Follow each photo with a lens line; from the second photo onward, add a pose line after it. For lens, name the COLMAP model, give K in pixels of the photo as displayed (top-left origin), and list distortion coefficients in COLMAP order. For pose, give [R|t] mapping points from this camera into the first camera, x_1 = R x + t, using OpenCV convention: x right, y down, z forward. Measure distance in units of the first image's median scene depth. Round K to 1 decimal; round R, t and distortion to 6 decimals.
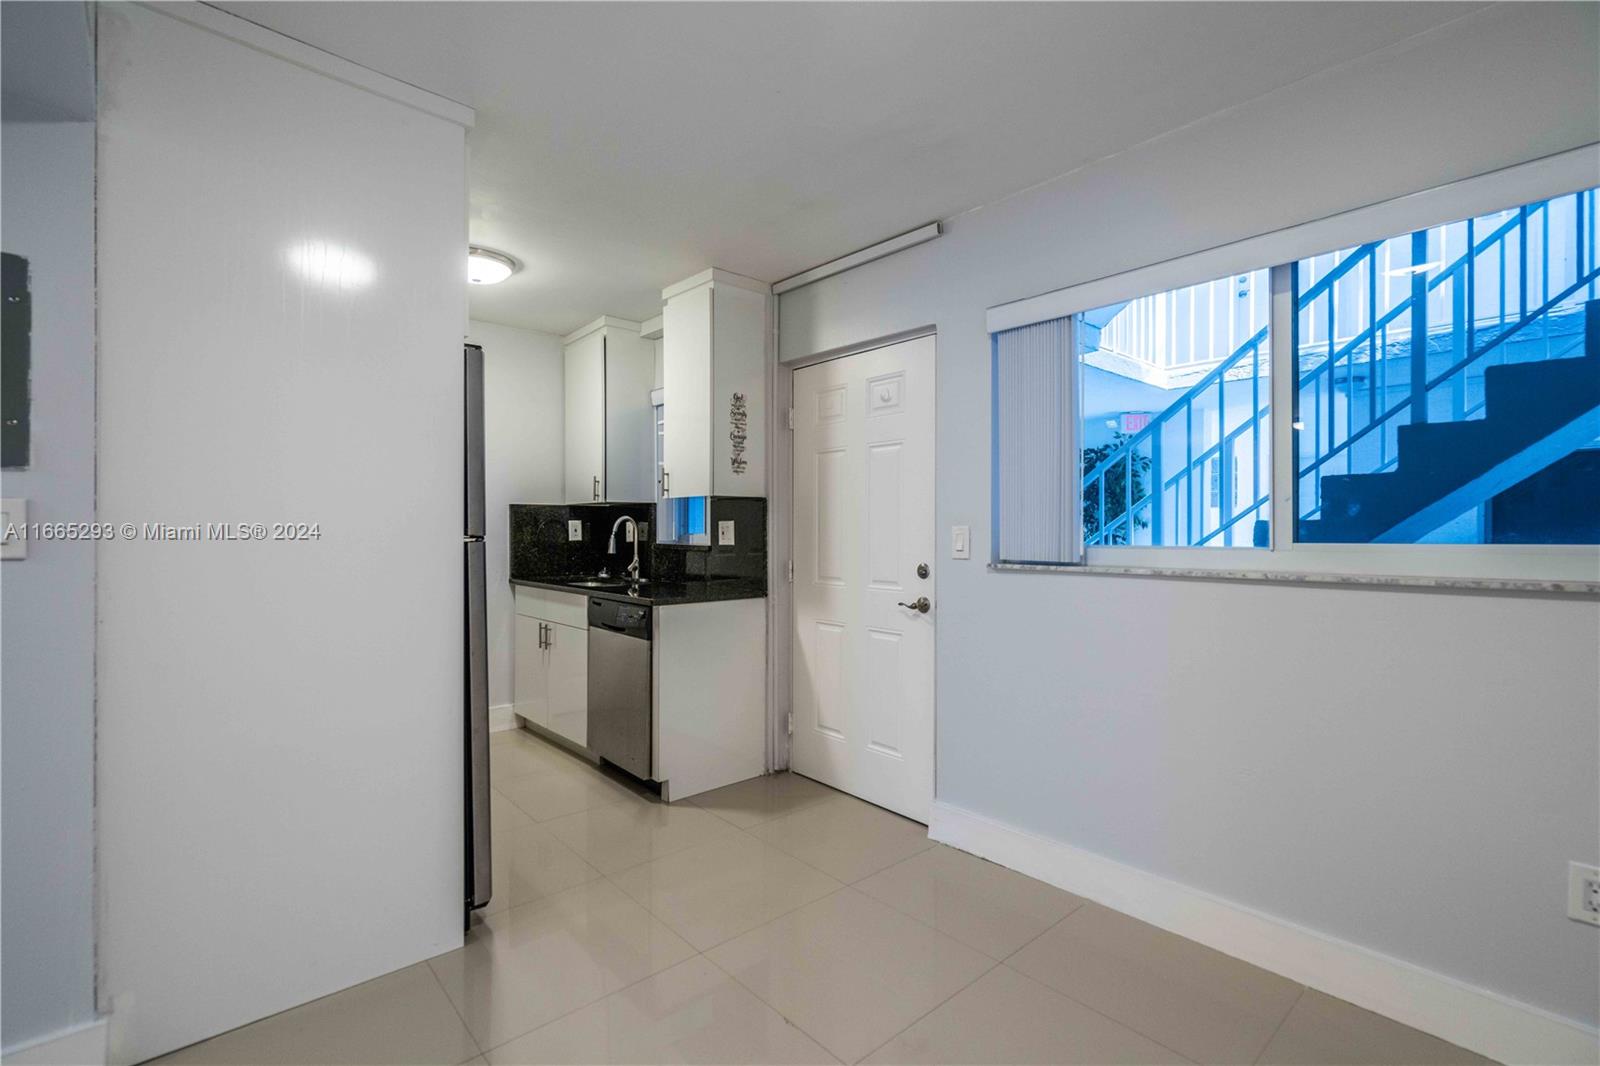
lens RADIAL K [[742.2, 0, 798.2], [0, 742.2, 534.1], [0, 0, 1]] dist [-0.004437, 0.000102]
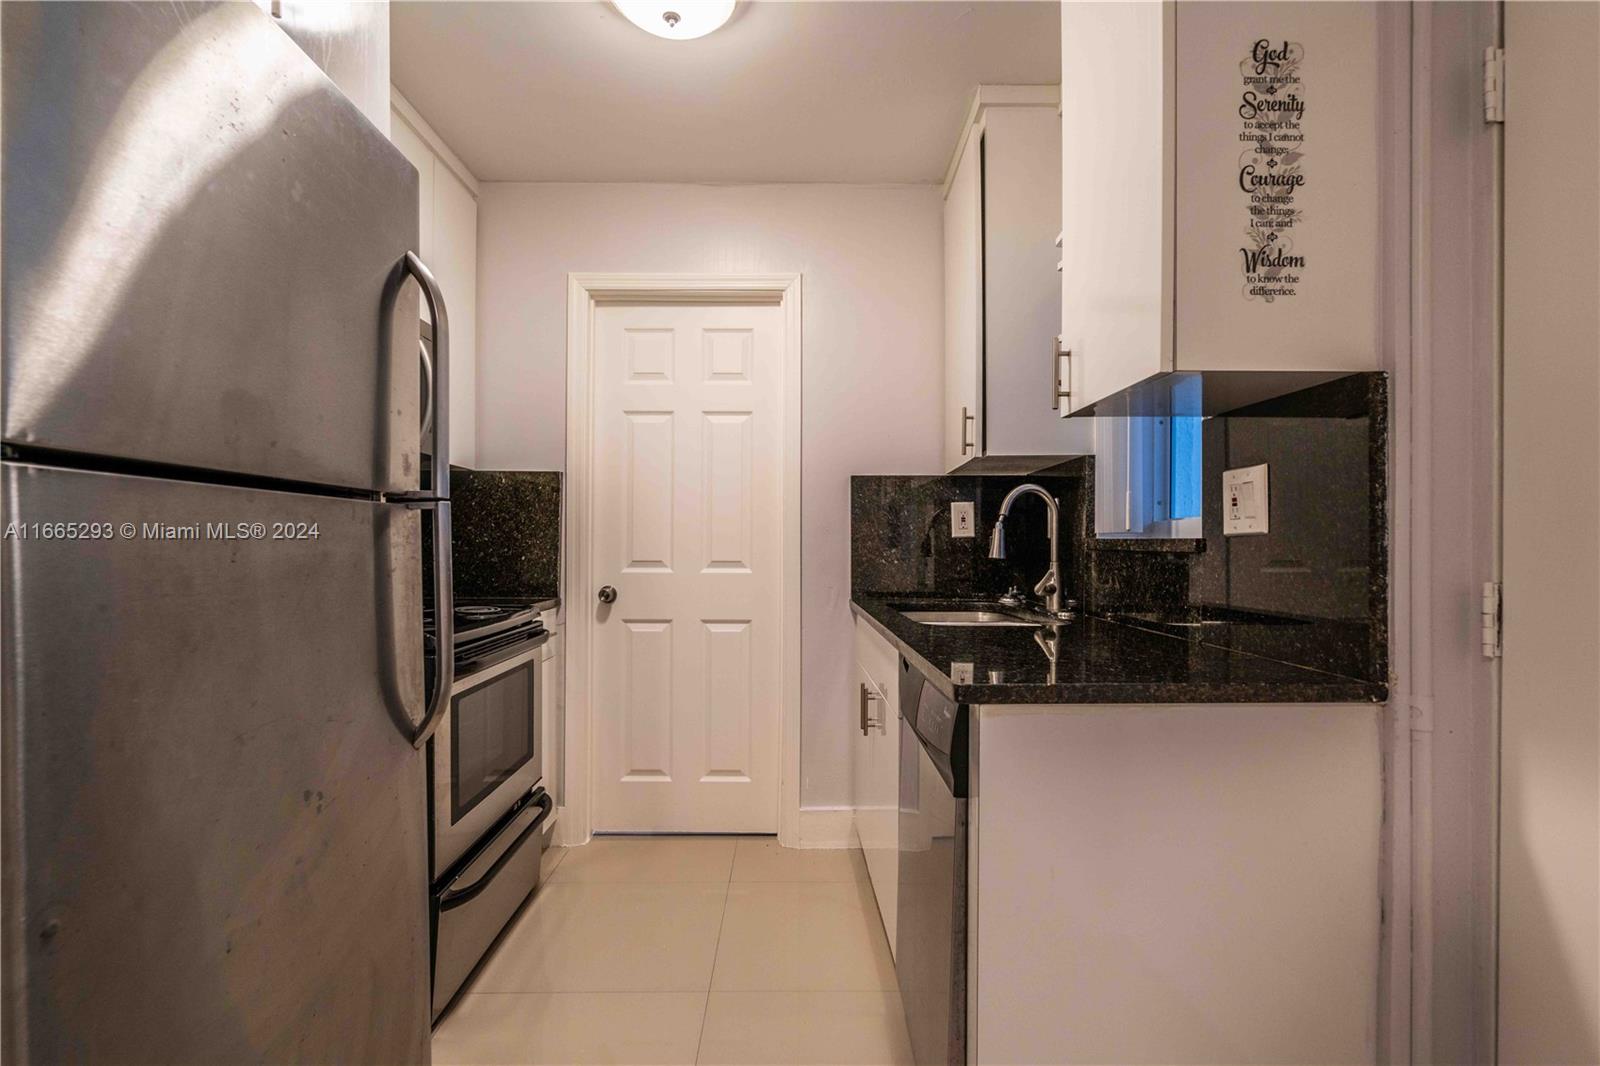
lens RADIAL K [[742.2, 0, 809.9], [0, 742.2, 551.0], [0, 0, 1]] dist [-0.004437, 0.000102]
pose [[0.758772, 0.002889, -0.651350, -0.023356], [-0.003964, 0.999992, -0.000184, 0.024243], [0.651345, 0.002721, 0.758777, 0.605310]]
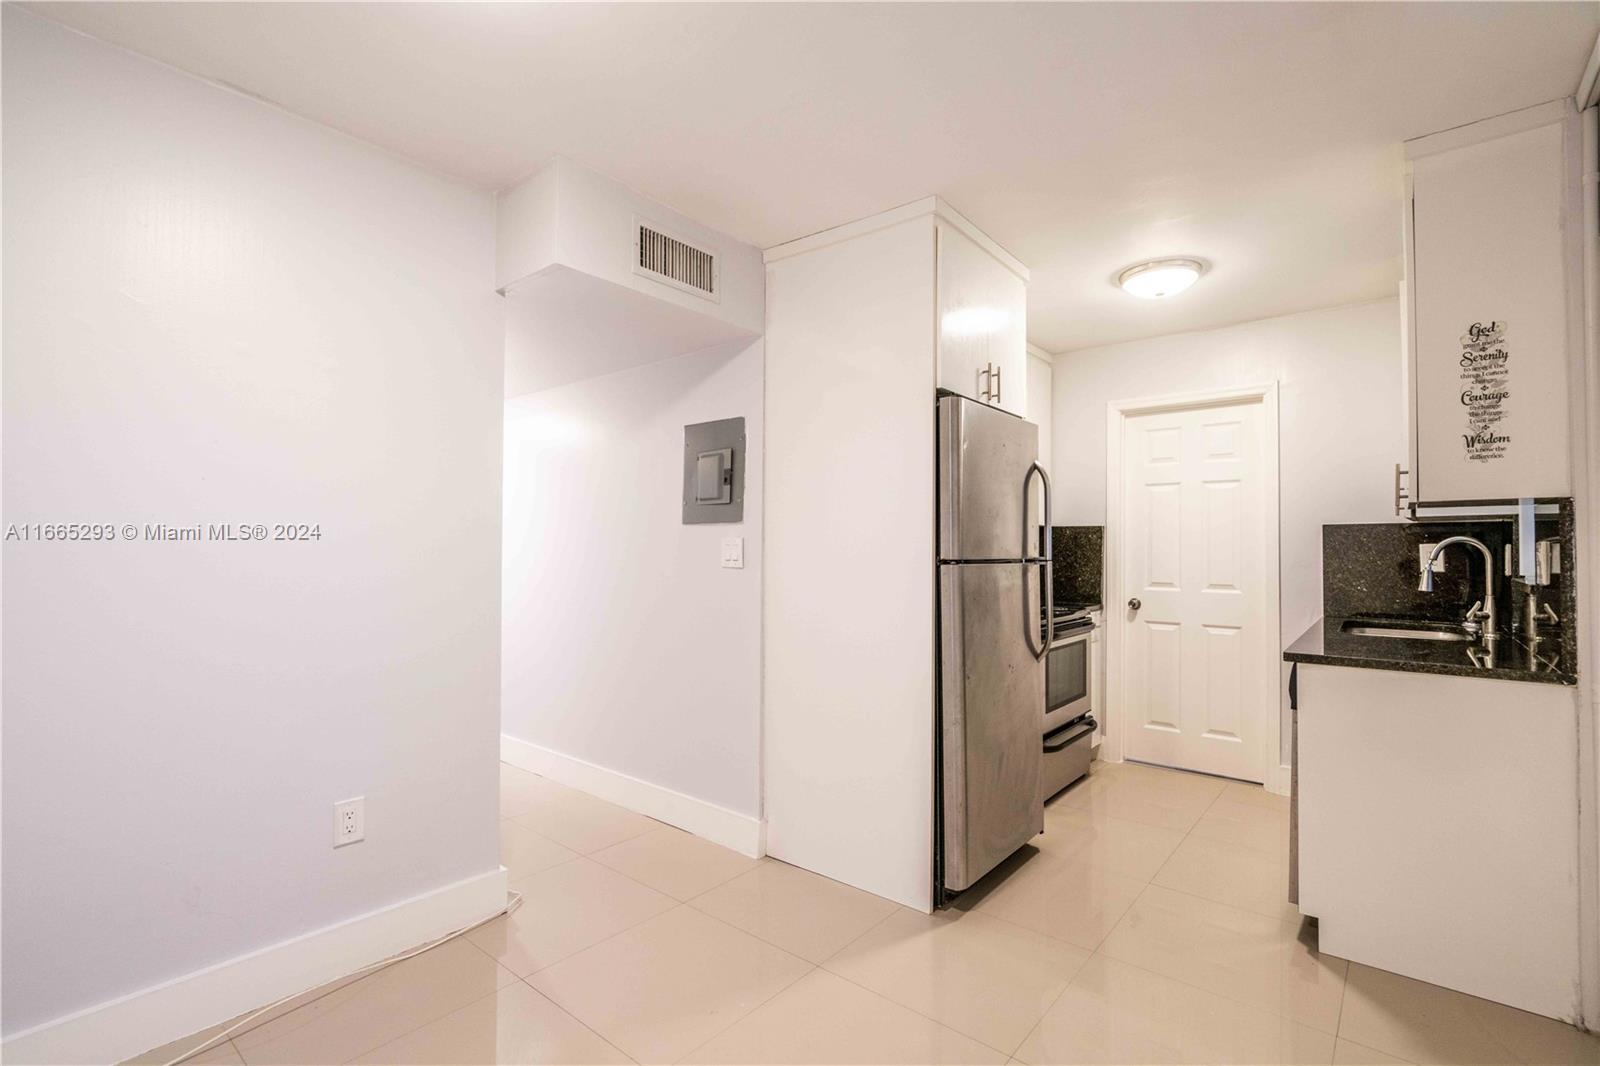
lens RADIAL K [[742.2, 0, 789.6], [0, 742.2, 535.5], [0, 0, 1]] dist [-0.004437, 0.000102]
pose [[0.125644, -0.023104, -0.991806, 0.400049], [-0.010436, 0.999643, -0.024608, -0.002688], [0.992021, 0.013442, 0.125358, 0.369979]]
